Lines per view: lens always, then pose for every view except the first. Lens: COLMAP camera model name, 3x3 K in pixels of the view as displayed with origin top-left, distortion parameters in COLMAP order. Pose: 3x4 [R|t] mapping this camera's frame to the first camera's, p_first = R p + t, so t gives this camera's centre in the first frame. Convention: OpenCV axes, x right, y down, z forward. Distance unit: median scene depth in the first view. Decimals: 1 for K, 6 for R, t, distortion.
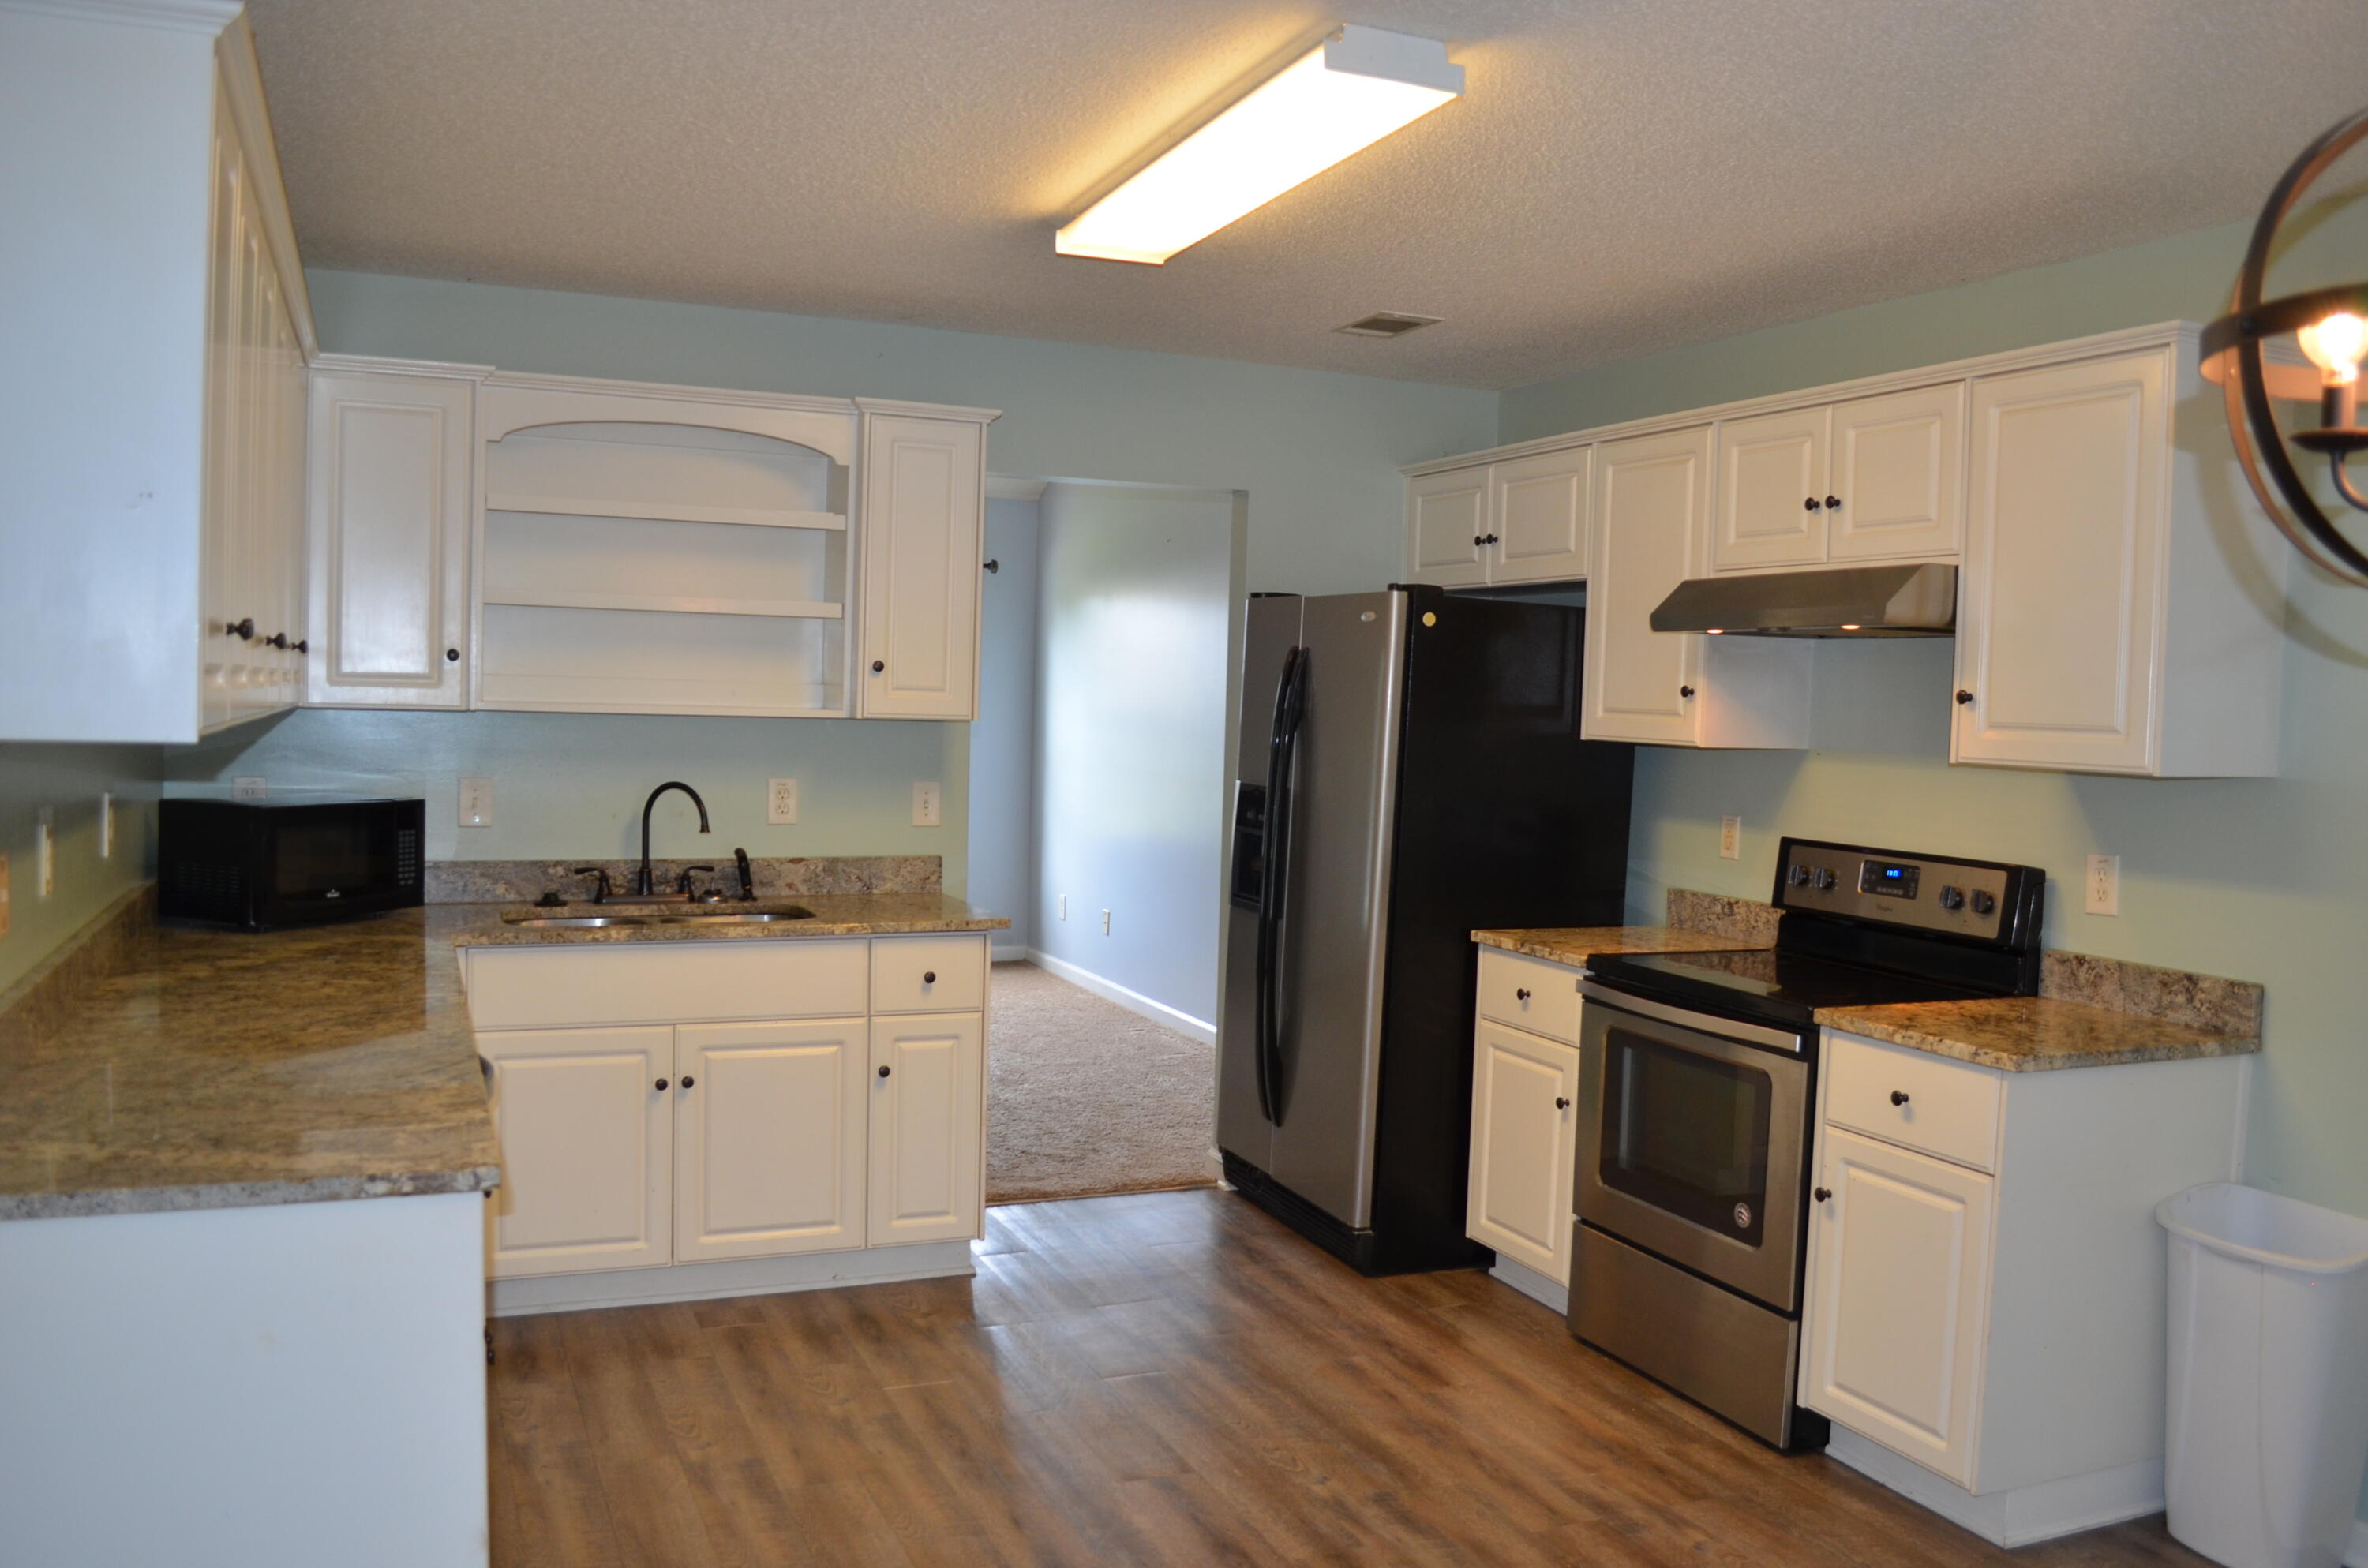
lens RADIAL K [[1856.0, 0, 1184.0], [0, 1856.0, 784.0], [0, 0, 1]] dist [-0.098149, 0.003408]
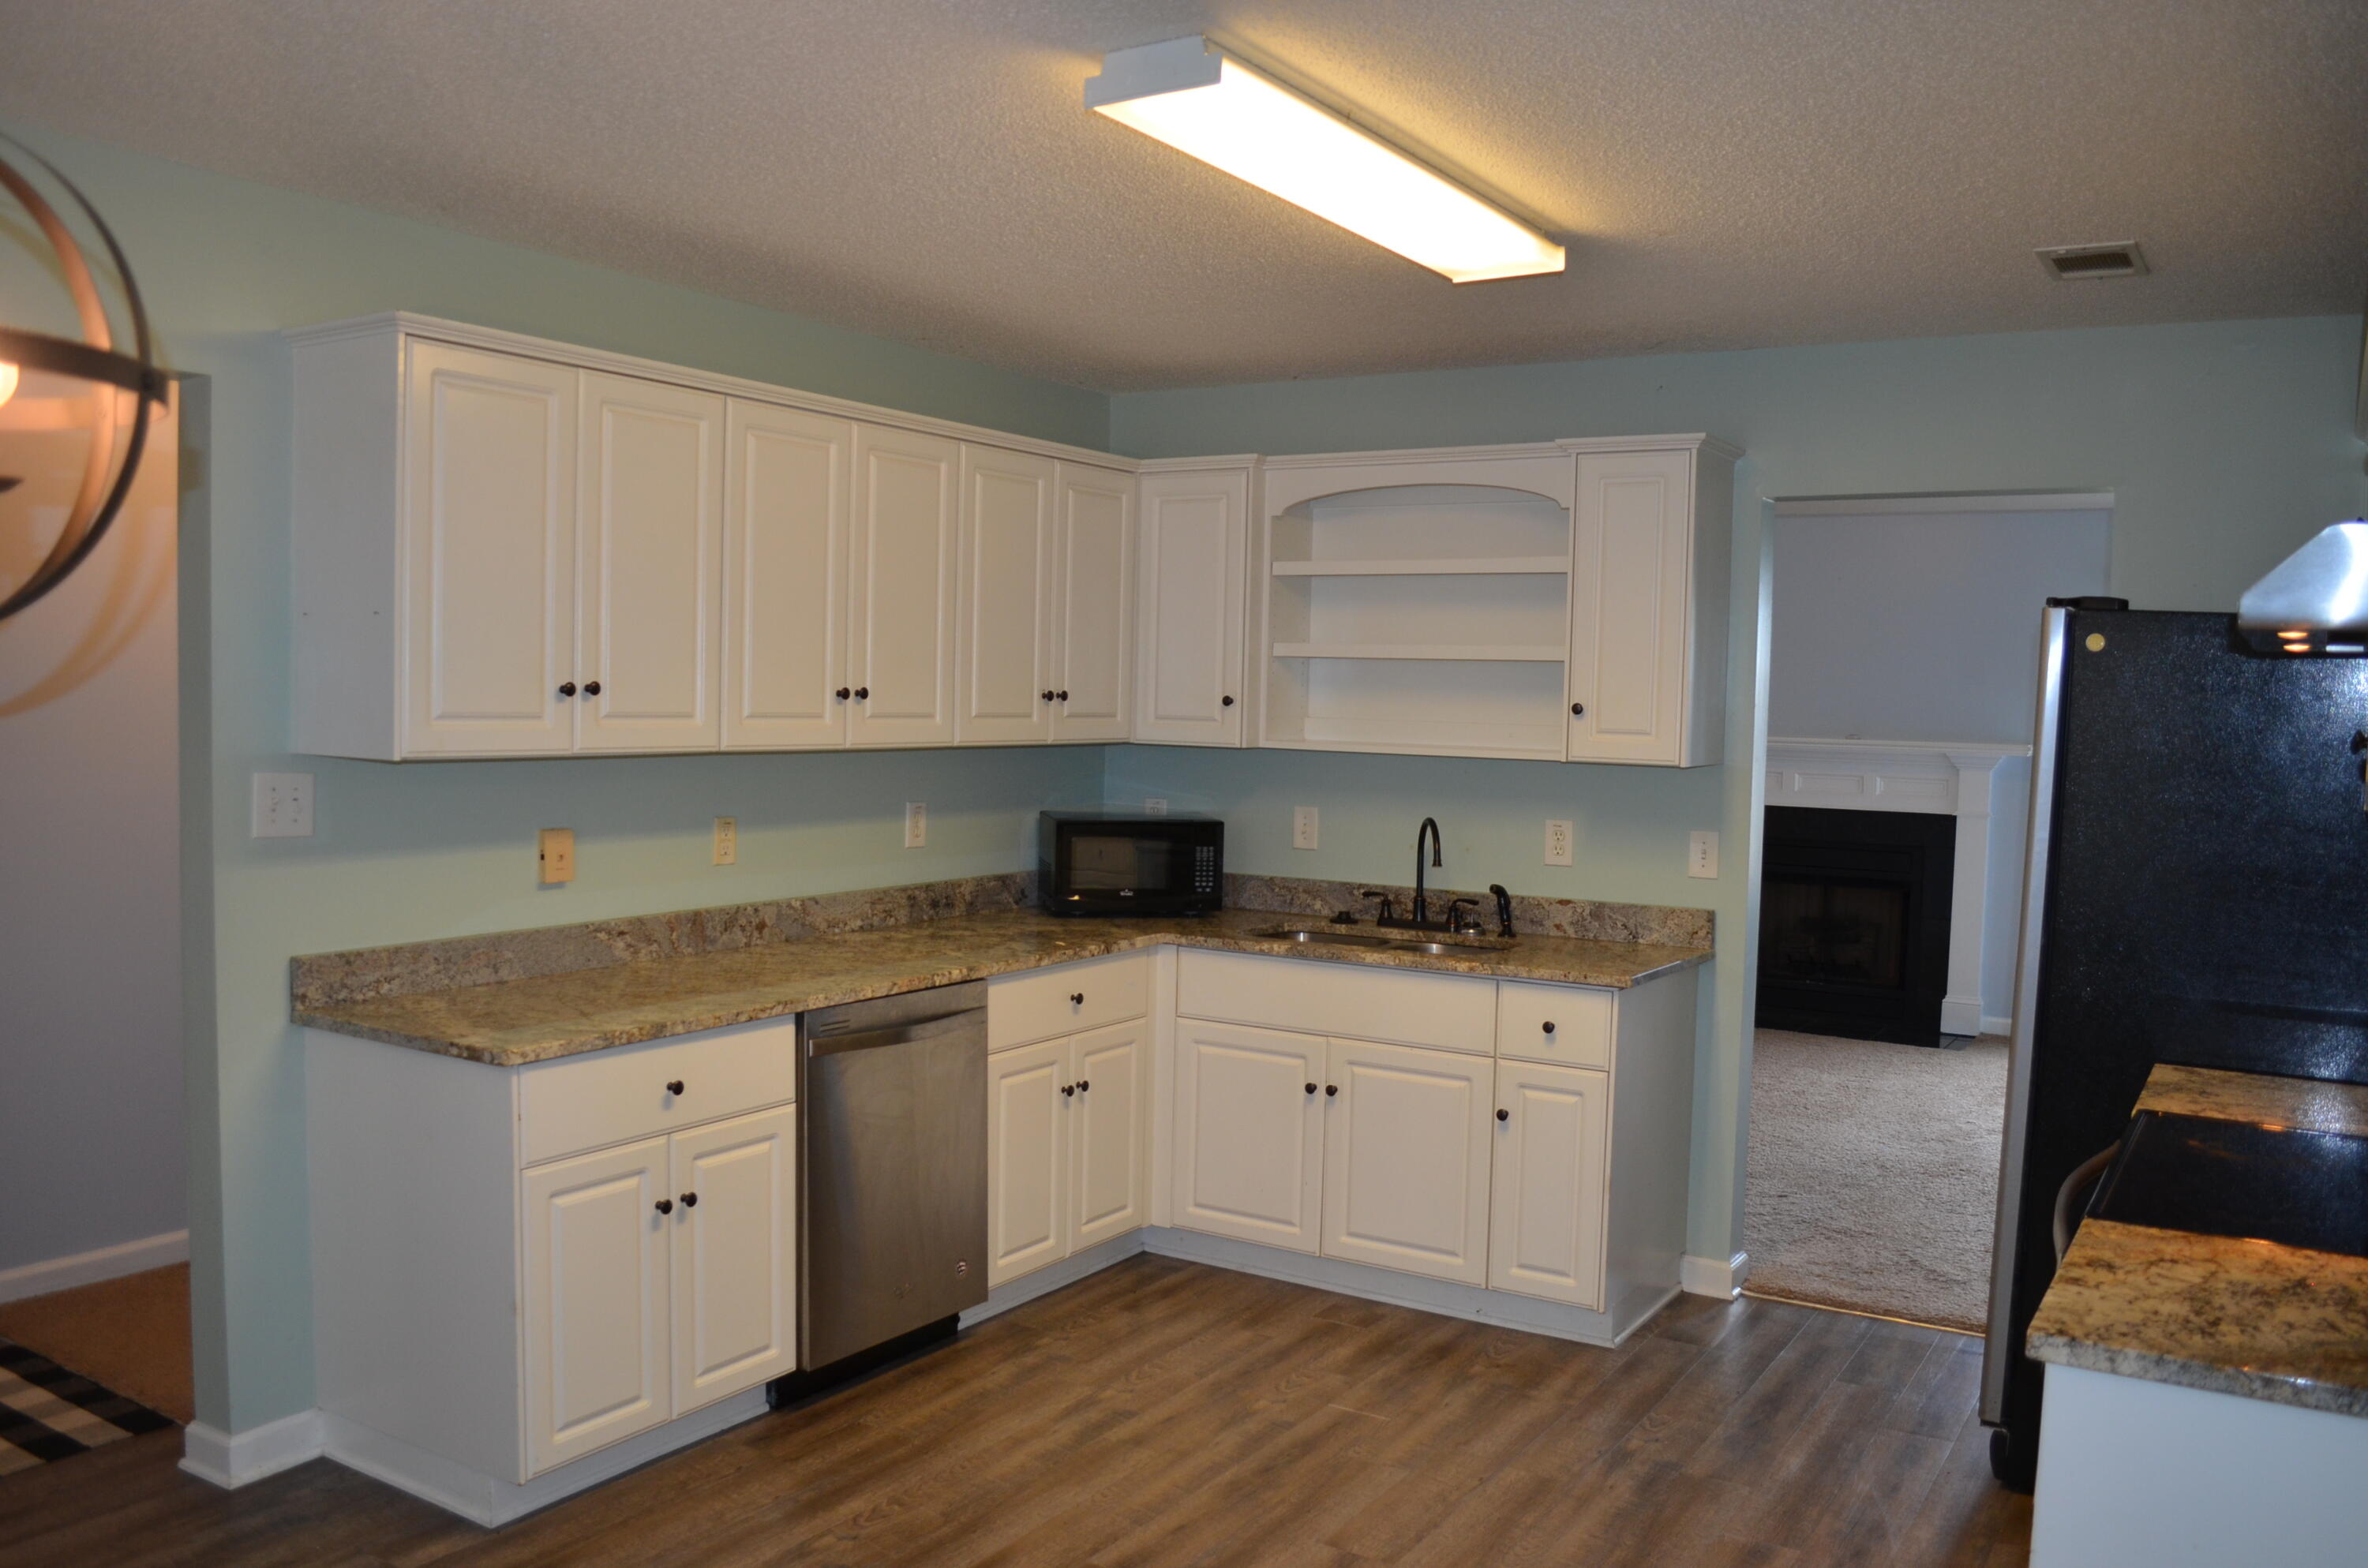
lens RADIAL K [[1831.5, 0, 1184.0], [0, 1831.5, 784.0], [0, 0, 1]] dist [-0.087475, 0.009104]
pose [[0.565917, 0.026971, -0.824021, 0.535544], [-0.046822, 0.998903, 0.000539, -0.015044], [0.823132, 0.038277, 0.566559, 0.288783]]
